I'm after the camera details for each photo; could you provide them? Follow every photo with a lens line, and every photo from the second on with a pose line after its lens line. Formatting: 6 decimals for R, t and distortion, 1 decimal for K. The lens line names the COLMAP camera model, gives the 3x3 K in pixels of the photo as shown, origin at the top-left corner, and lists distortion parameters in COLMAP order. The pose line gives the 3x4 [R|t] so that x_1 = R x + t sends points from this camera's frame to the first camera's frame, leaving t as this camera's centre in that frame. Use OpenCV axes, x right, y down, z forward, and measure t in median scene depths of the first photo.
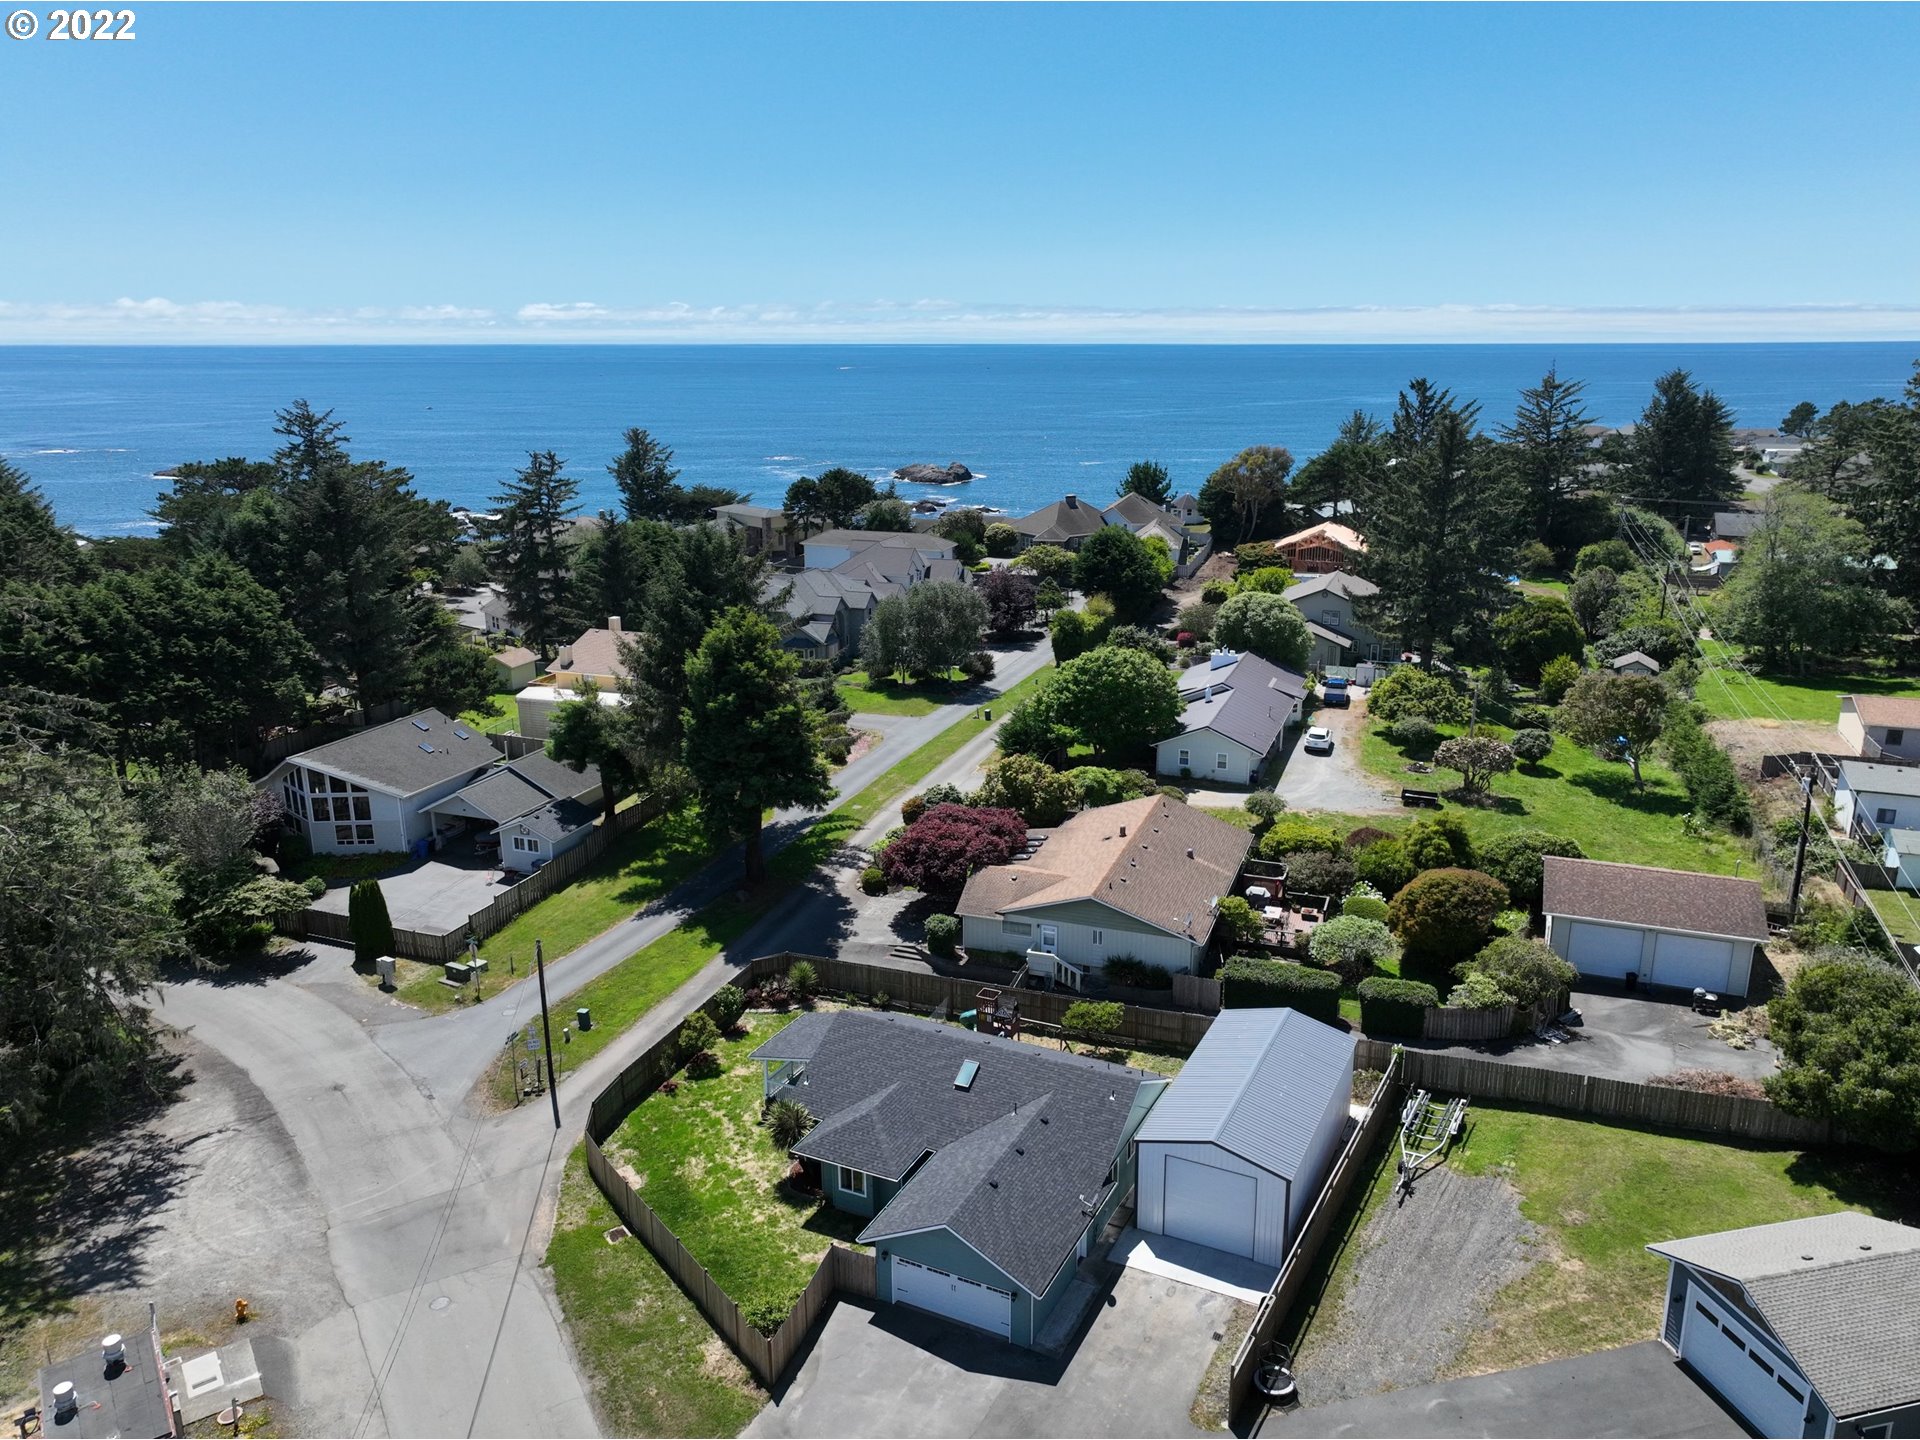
lens RADIAL K [[1428.6, 0, 970.9], [0, 1428.6, 713.8], [0, 0, 1]] dist [-0.011117, 0.035347]
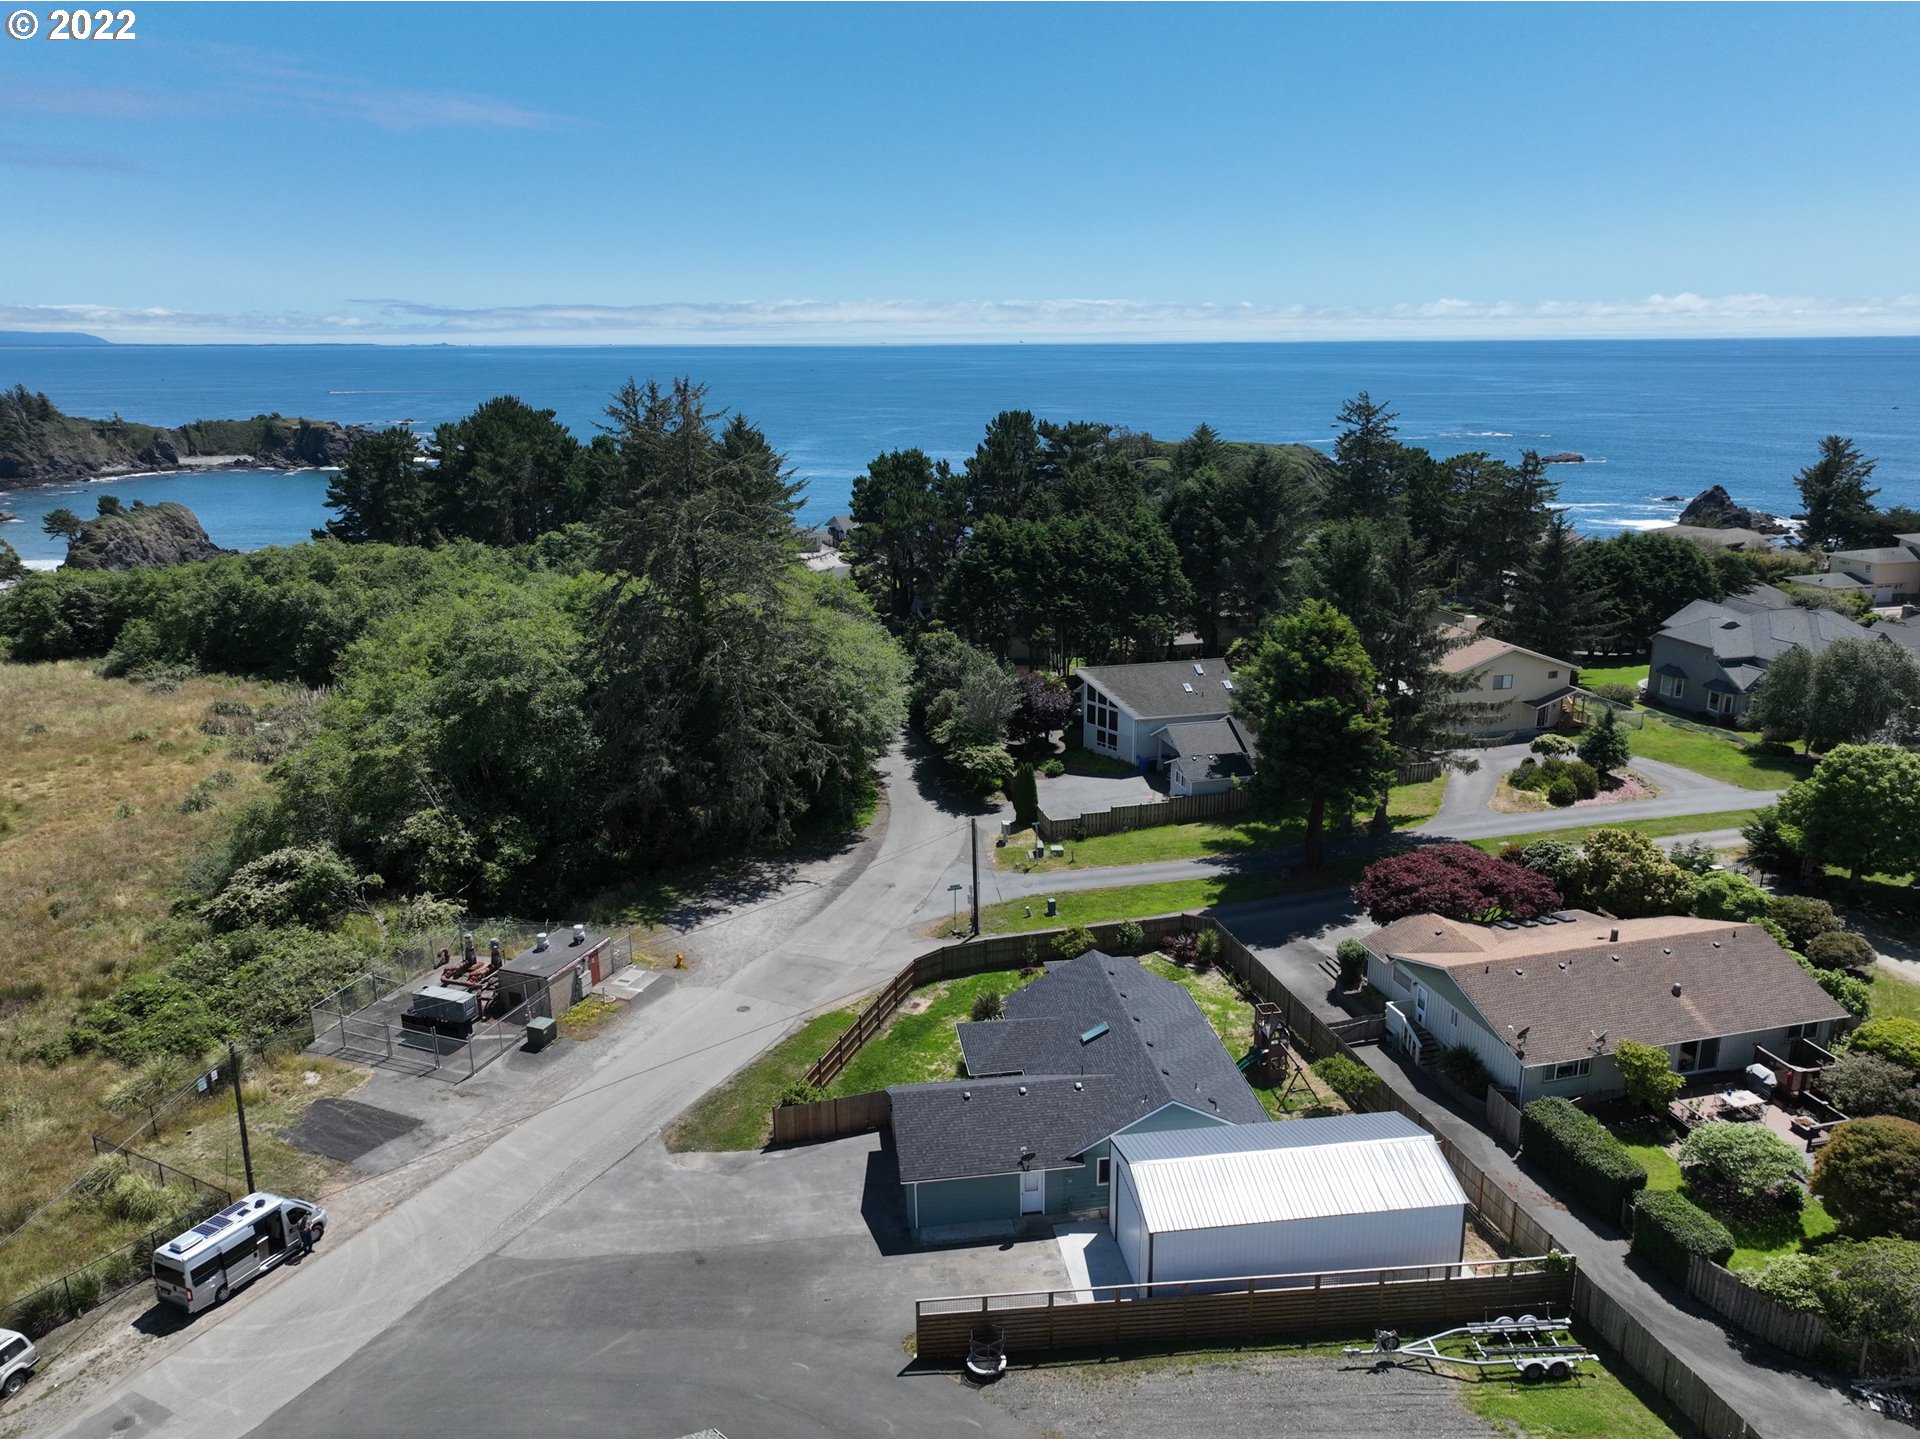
lens RADIAL K [[1428.6, 0, 970.9], [0, 1428.6, 713.8], [0, 0, 1]] dist [-0.011117, 0.035347]
pose [[0.541533, 0.211845, -0.813550, 0.336353], [-0.207621, 0.971454, 0.114761, -0.036708], [0.814638, 0.106763, 0.570058, 0.125507]]
